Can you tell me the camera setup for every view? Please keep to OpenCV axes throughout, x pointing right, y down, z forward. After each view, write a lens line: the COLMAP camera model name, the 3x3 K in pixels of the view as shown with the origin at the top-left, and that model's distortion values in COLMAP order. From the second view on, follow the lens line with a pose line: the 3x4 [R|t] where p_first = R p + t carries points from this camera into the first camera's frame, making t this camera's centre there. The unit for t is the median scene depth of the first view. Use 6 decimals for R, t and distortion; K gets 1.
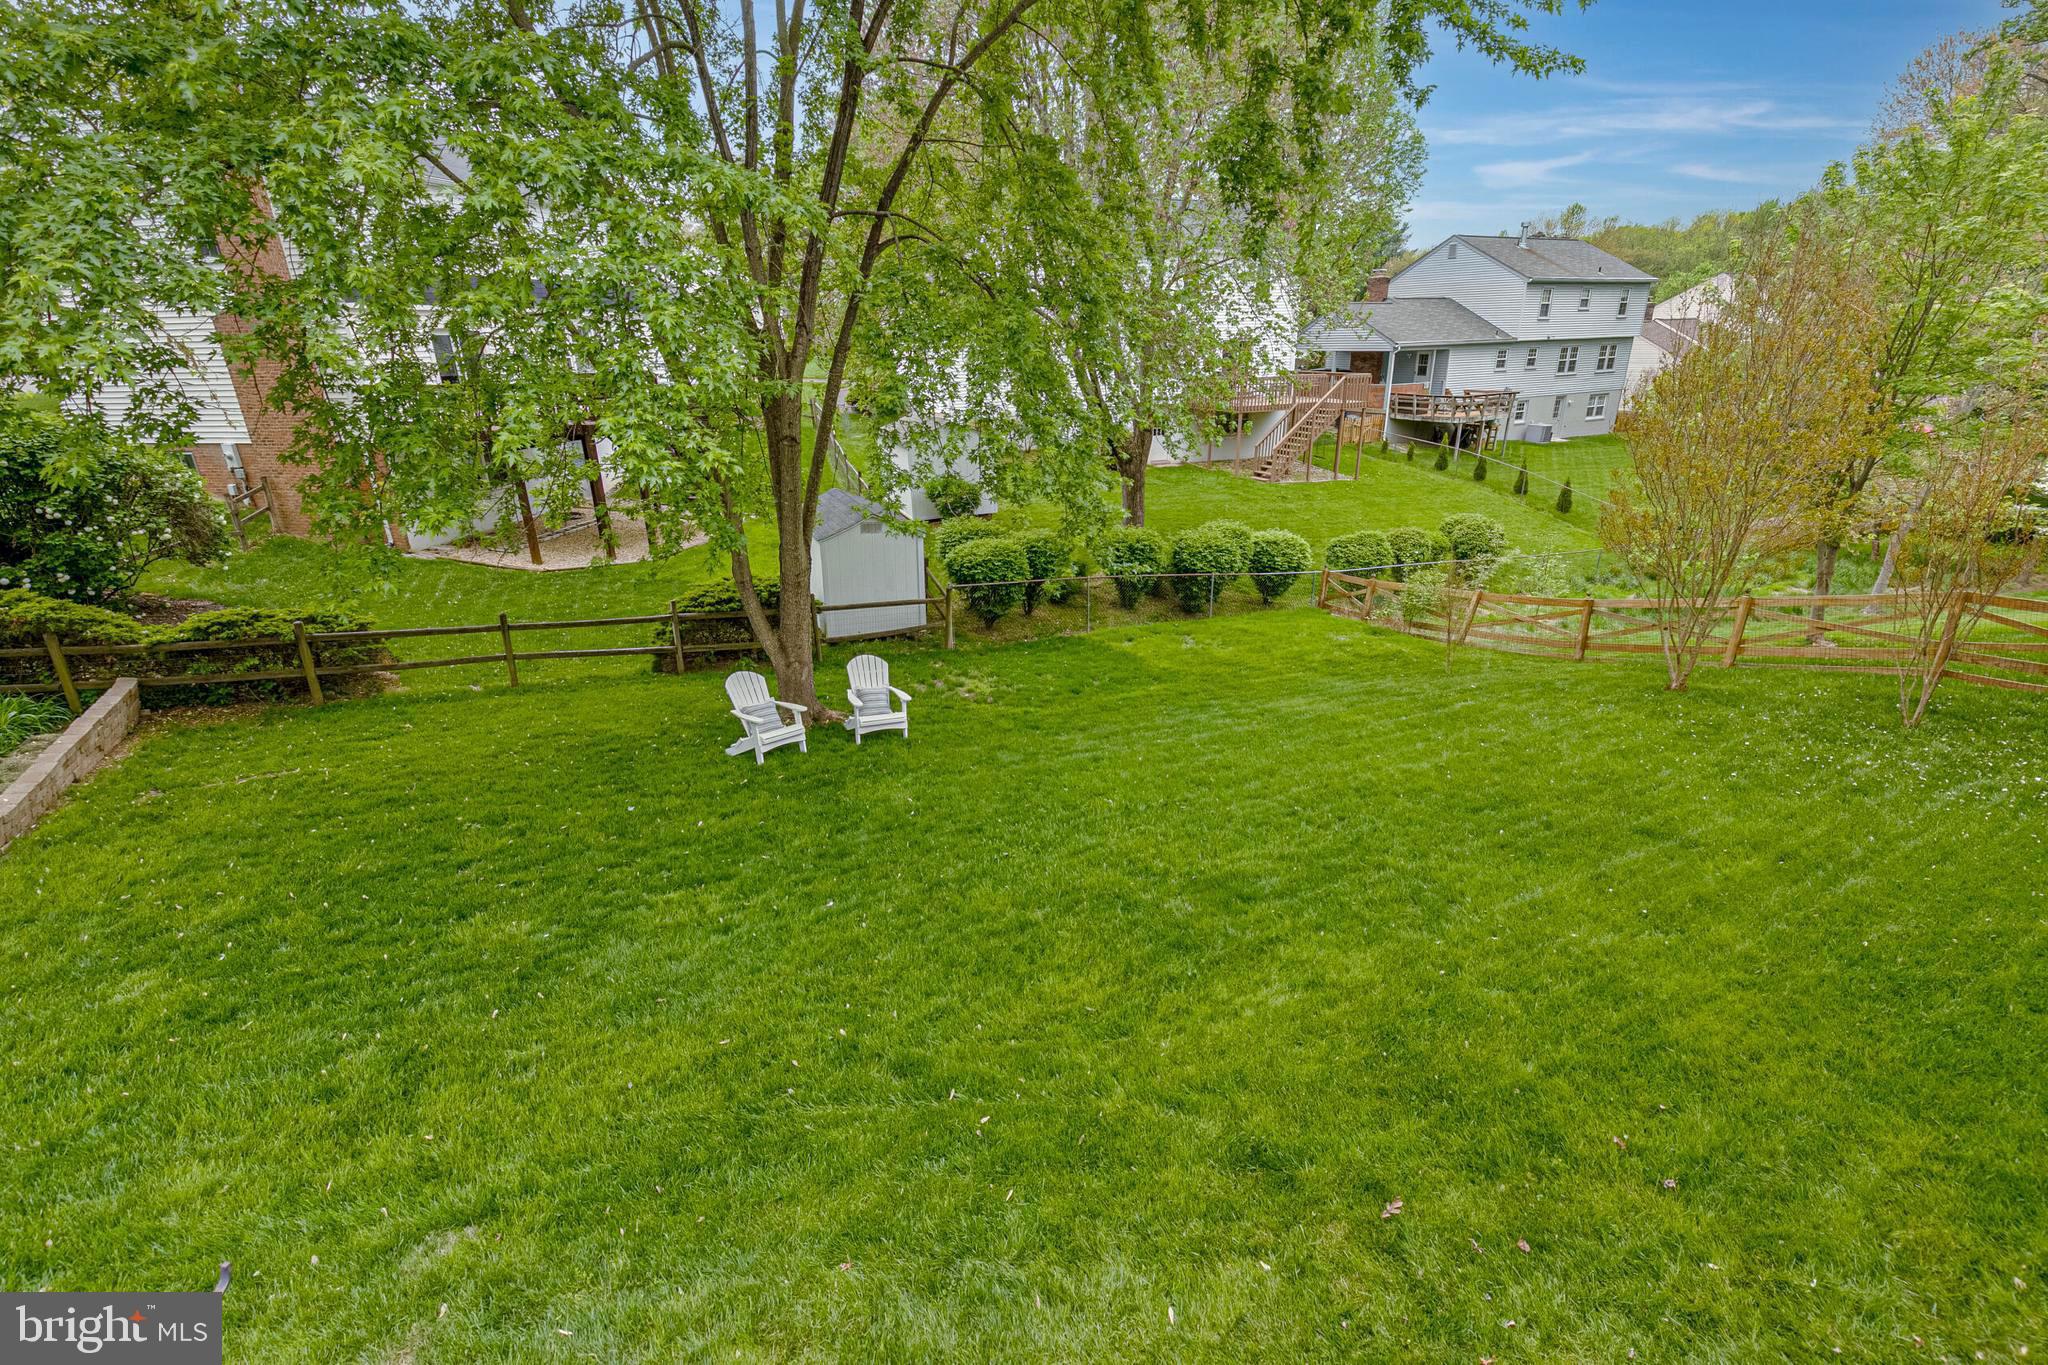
lens RADIAL K [[929.9, 0, 1015.9], [0, 929.9, 683.8], [0, 0, 1]] dist [0.001391, 0.000163]
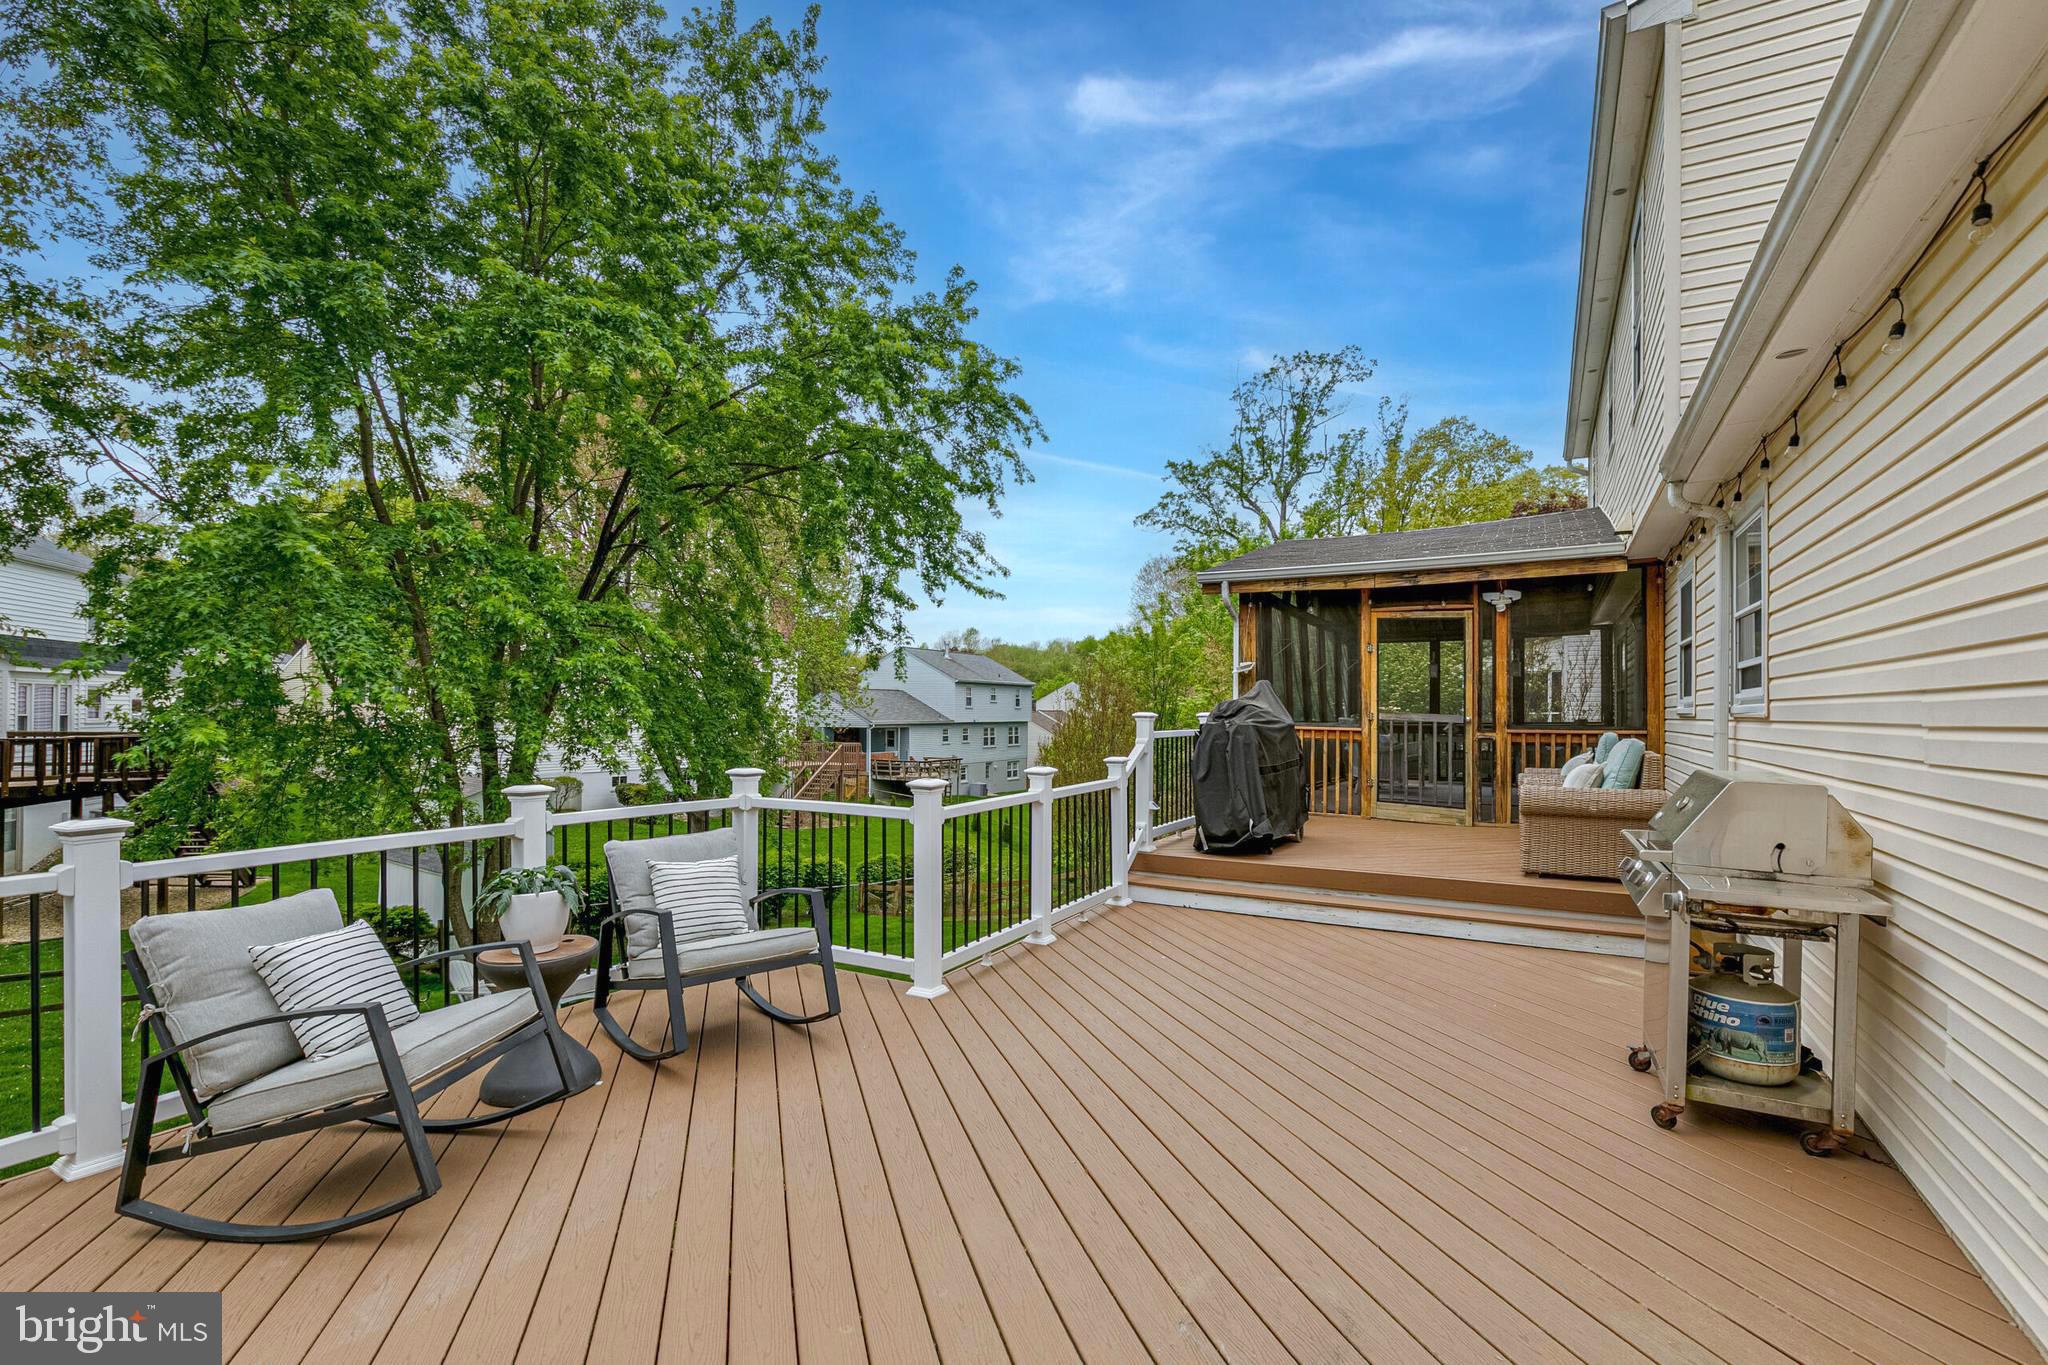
lens RADIAL K [[929.9, 0, 1024.8], [0, 929.9, 695.8], [0, 0, 1]] dist [0.001391, 0.000163]
pose [[0.848009, 0.035148, 0.528816, -0.076906], [0.164118, 0.931337, -0.325080, 0.042880], [-0.503931, 0.362459, 0.784013, -0.101741]]
